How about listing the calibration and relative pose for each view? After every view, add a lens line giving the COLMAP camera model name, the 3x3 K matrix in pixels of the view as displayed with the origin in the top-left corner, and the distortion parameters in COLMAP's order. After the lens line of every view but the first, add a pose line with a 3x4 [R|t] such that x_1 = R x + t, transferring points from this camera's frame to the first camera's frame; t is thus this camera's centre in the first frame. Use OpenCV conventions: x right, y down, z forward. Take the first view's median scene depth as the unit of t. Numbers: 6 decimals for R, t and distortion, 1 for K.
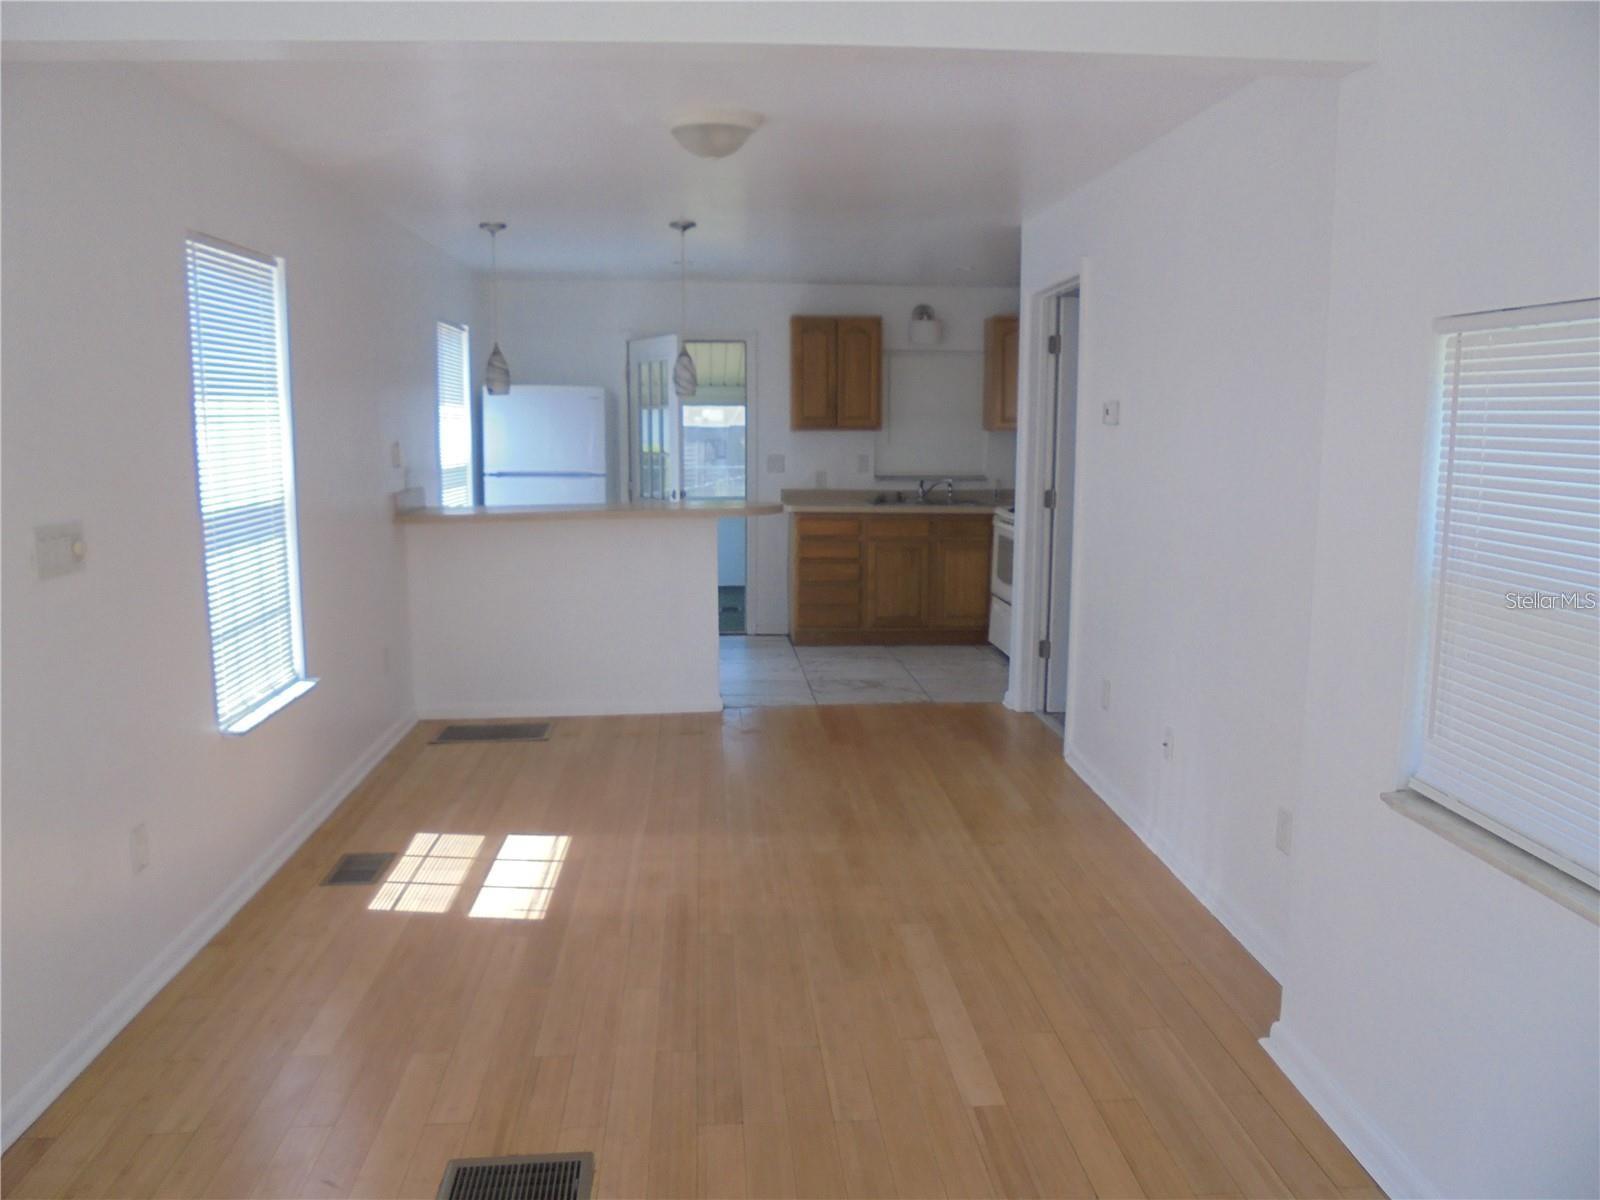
lens RADIAL K [[1226.3, 0, 799.1], [0, 1226.3, 601.5], [0, 0, 1]] dist [-0.096334, 0.083760]
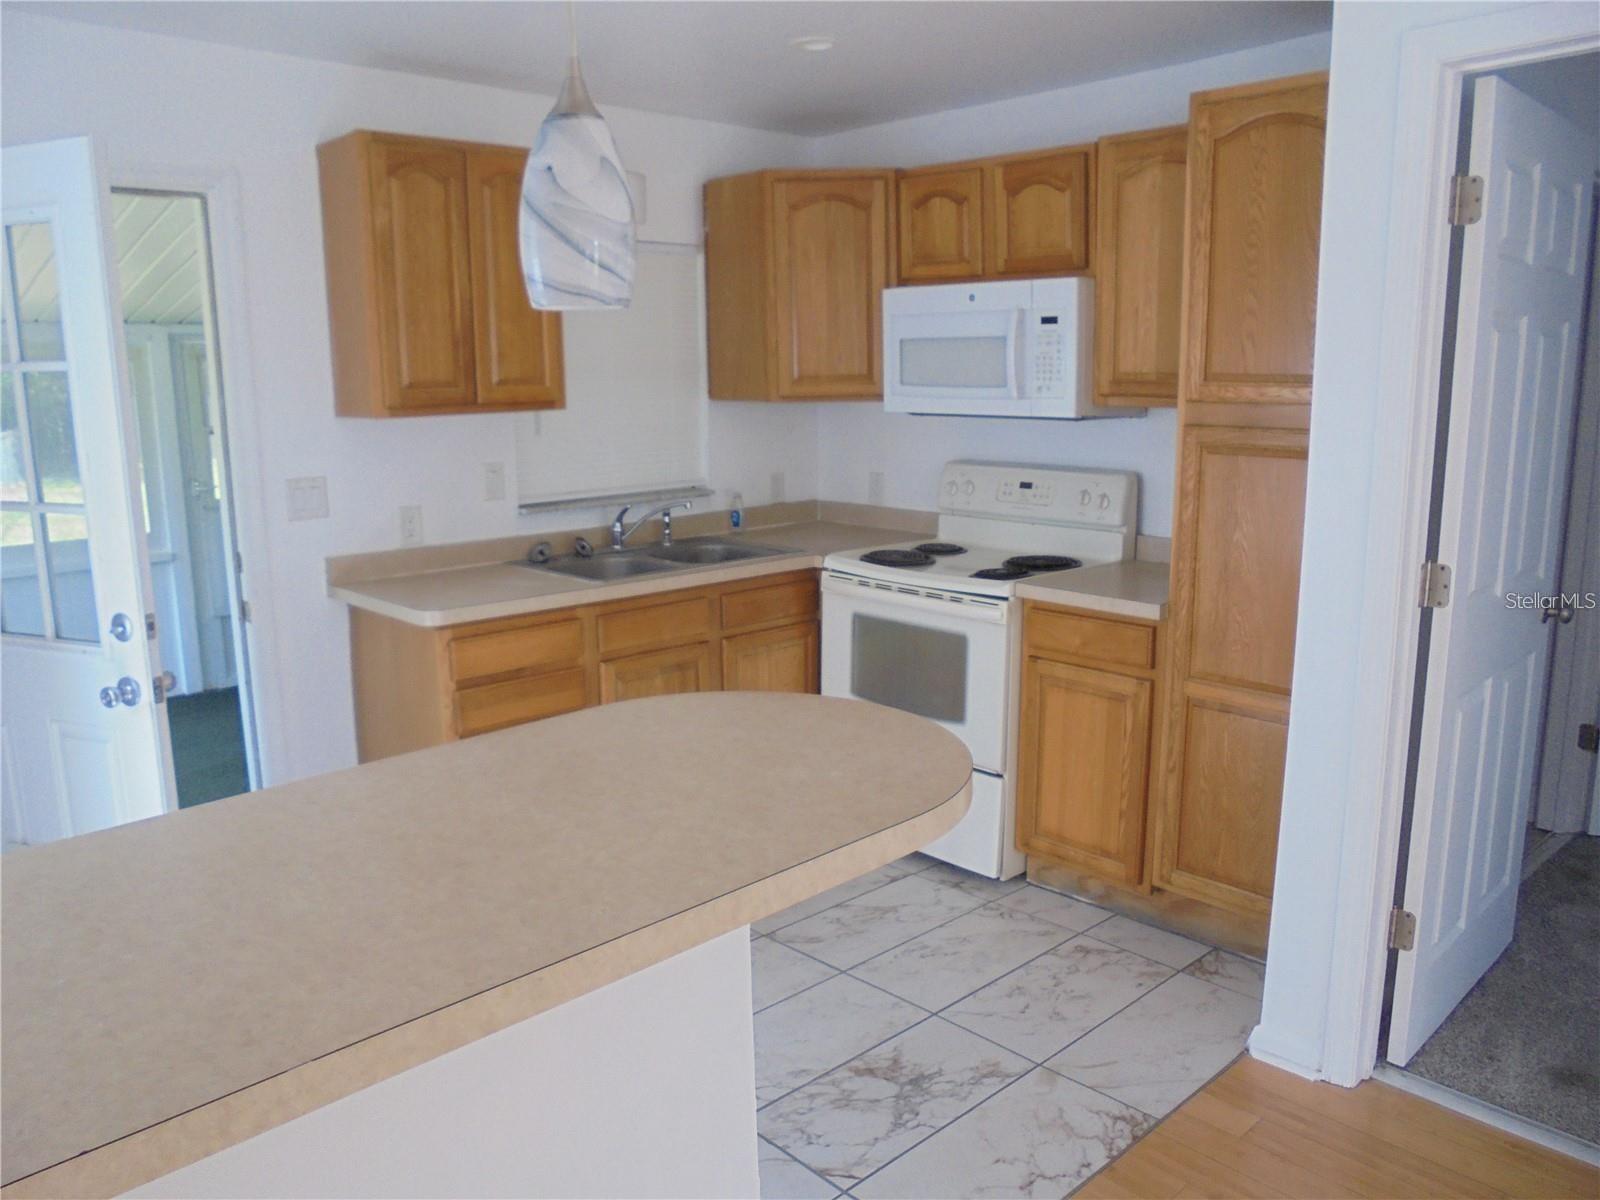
lens RADIAL K [[1226.3, 0, 801.3], [0, 1226.3, 595.1], [0, 0, 1]] dist [-0.096334, 0.083760]
pose [[0.775371, -0.130027, 0.617975, -0.147396], [0.107666, 0.991465, 0.073525, -0.092165], [-0.622261, 0.009526, 0.782752, 0.572979]]
